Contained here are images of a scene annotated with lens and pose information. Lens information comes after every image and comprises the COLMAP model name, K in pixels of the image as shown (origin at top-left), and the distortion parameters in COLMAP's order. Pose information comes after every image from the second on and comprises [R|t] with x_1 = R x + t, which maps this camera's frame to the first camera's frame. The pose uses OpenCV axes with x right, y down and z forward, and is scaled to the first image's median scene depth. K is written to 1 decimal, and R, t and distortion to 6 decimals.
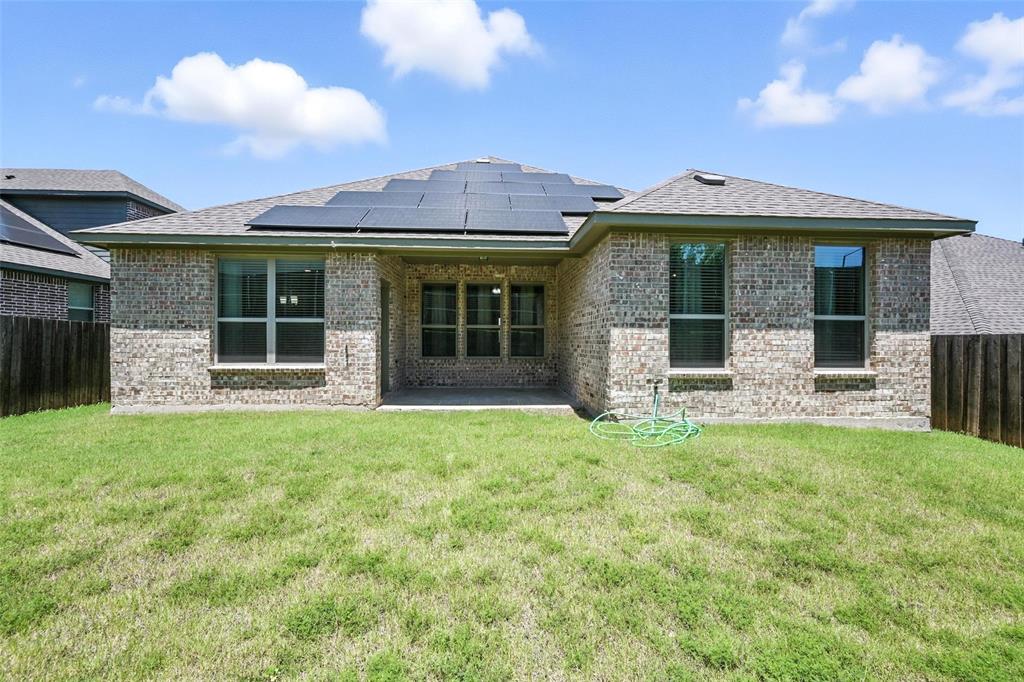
lens RADIAL K [[404.5, 0, 513.2], [0, 404.5, 338.8], [0, 0, 1]] dist [-0.002392, -0.000225]
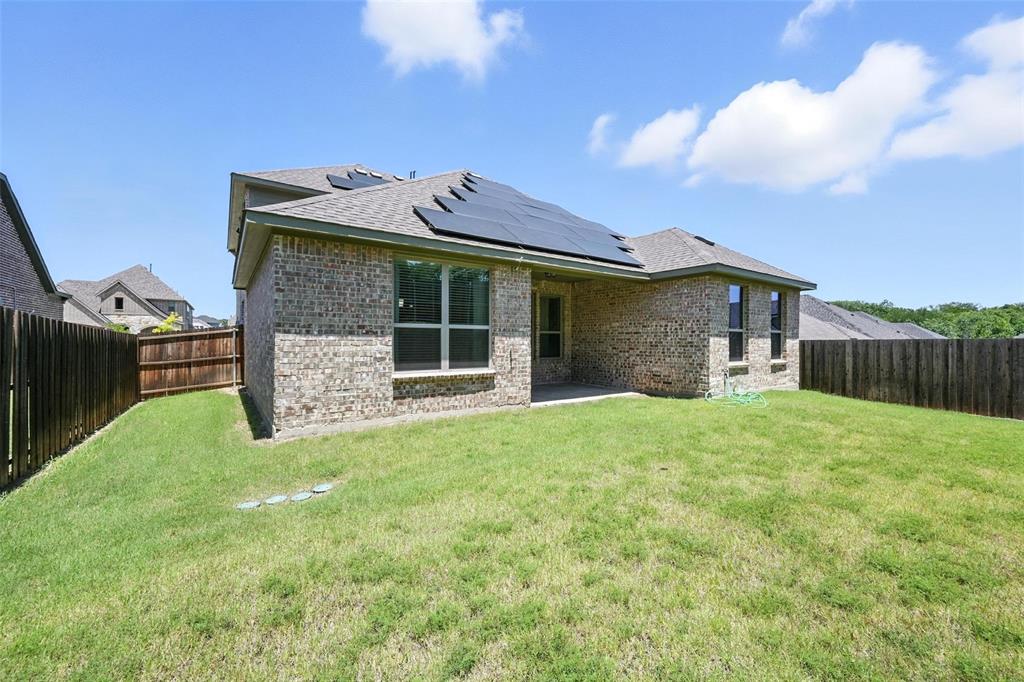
lens RADIAL K [[404.5, 0, 513.2], [0, 404.5, 338.8], [0, 0, 1]] dist [-0.002392, -0.000225]
pose [[0.851094, 0.000808, 0.525013, -1.000848], [-0.001481, 0.999999, 0.000863, -0.017049], [-0.525012, -0.001512, 0.851094, 0.066670]]
